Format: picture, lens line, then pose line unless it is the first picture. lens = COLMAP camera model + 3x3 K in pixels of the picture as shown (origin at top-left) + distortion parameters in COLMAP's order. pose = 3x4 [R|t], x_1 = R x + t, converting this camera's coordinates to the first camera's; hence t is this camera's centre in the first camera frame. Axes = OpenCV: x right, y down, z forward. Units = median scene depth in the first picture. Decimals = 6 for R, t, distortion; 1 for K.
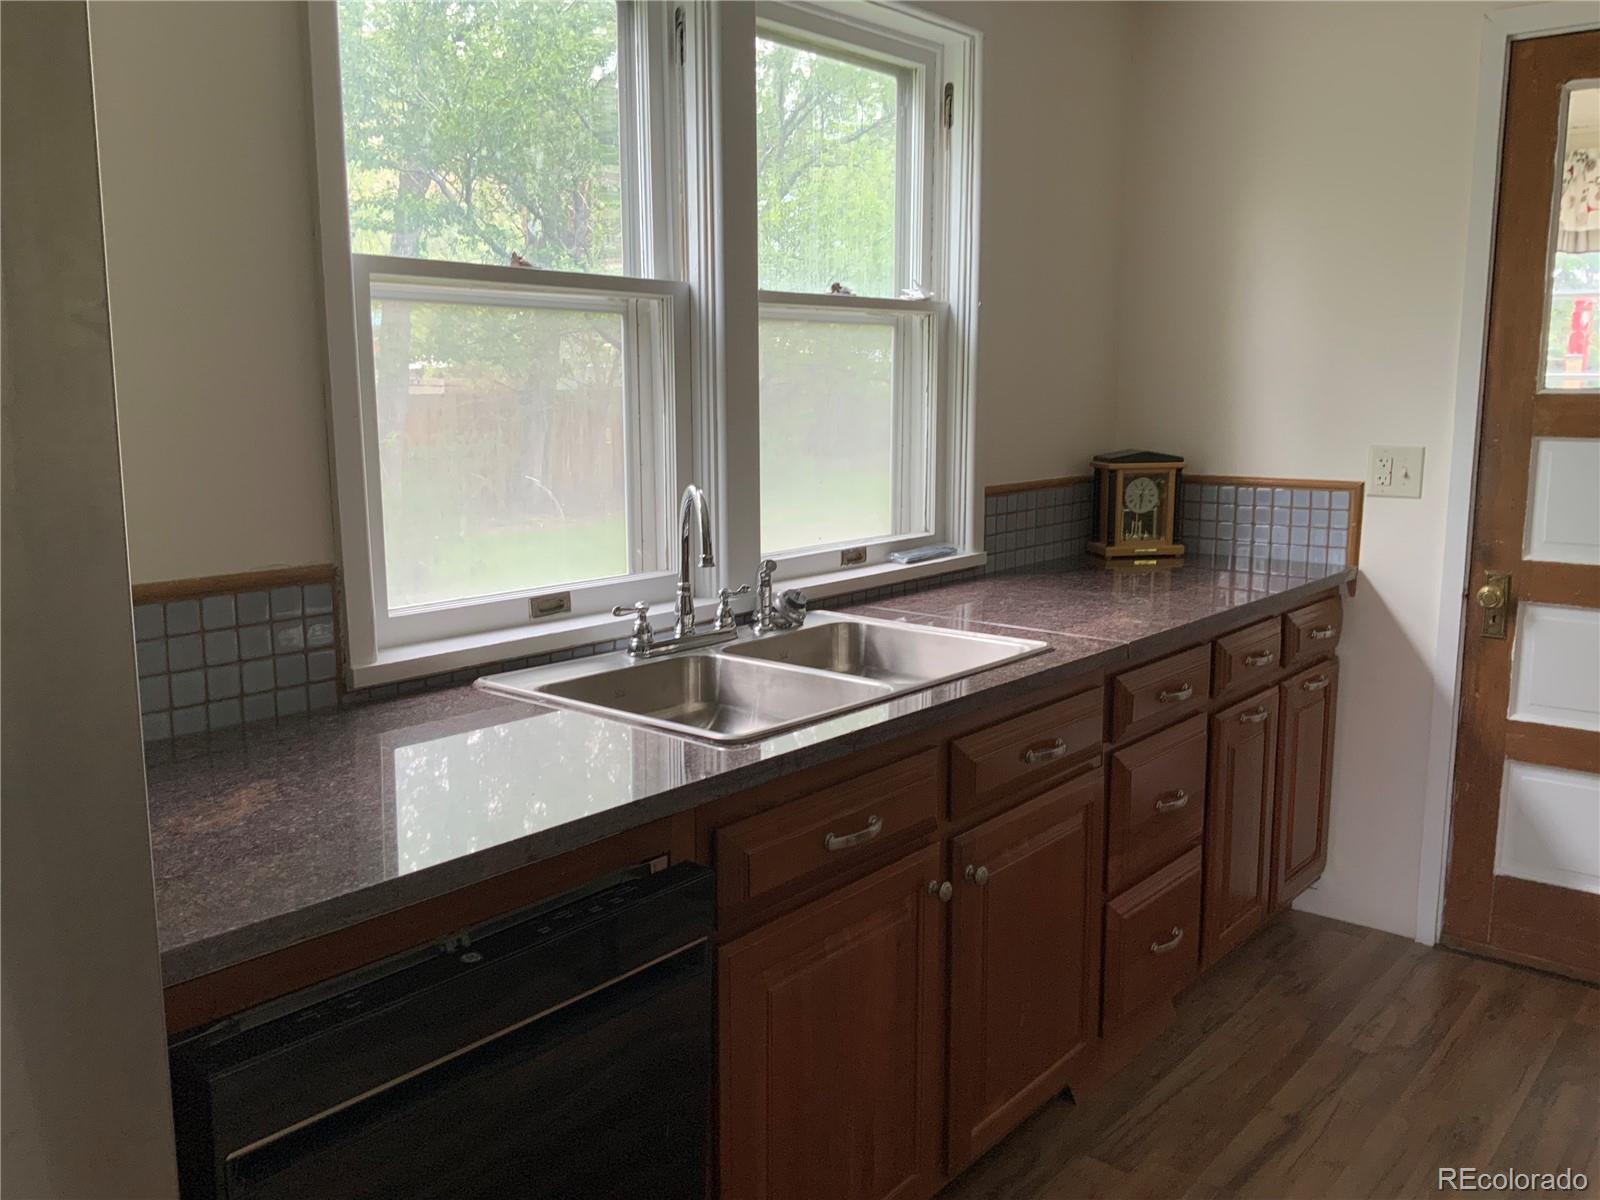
lens RADIAL K [[1300.3, 0, 805.6], [0, 1300.3, 596.2], [0, 0, 1]] dist [0.112620, -0.227248]
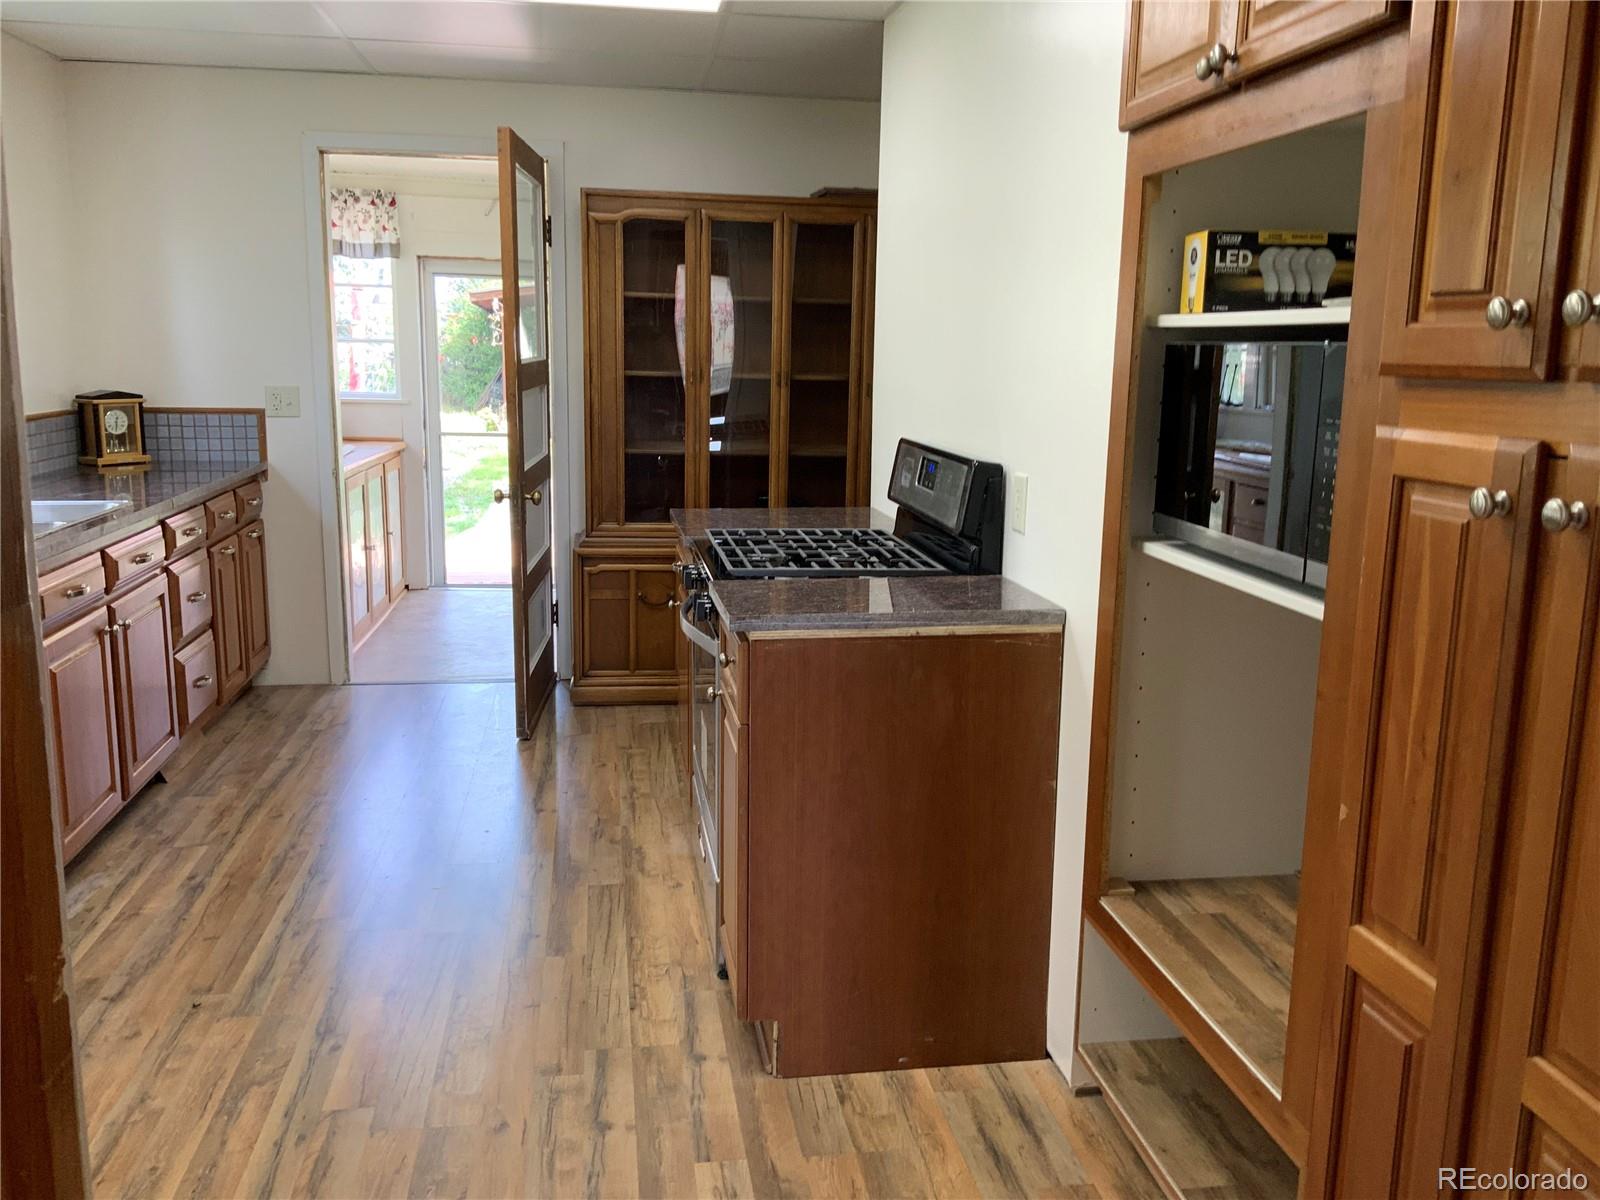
lens RADIAL K [[1300.3, 0, 805.6], [0, 1300.3, 596.2], [0, 0, 1]] dist [0.112620, -0.227248]
pose [[0.651654, -0.131114, 0.747098, -0.375483], [0.105084, 0.991055, 0.082268, 0.077268], [-0.751202, 0.024897, 0.659603, -0.553282]]
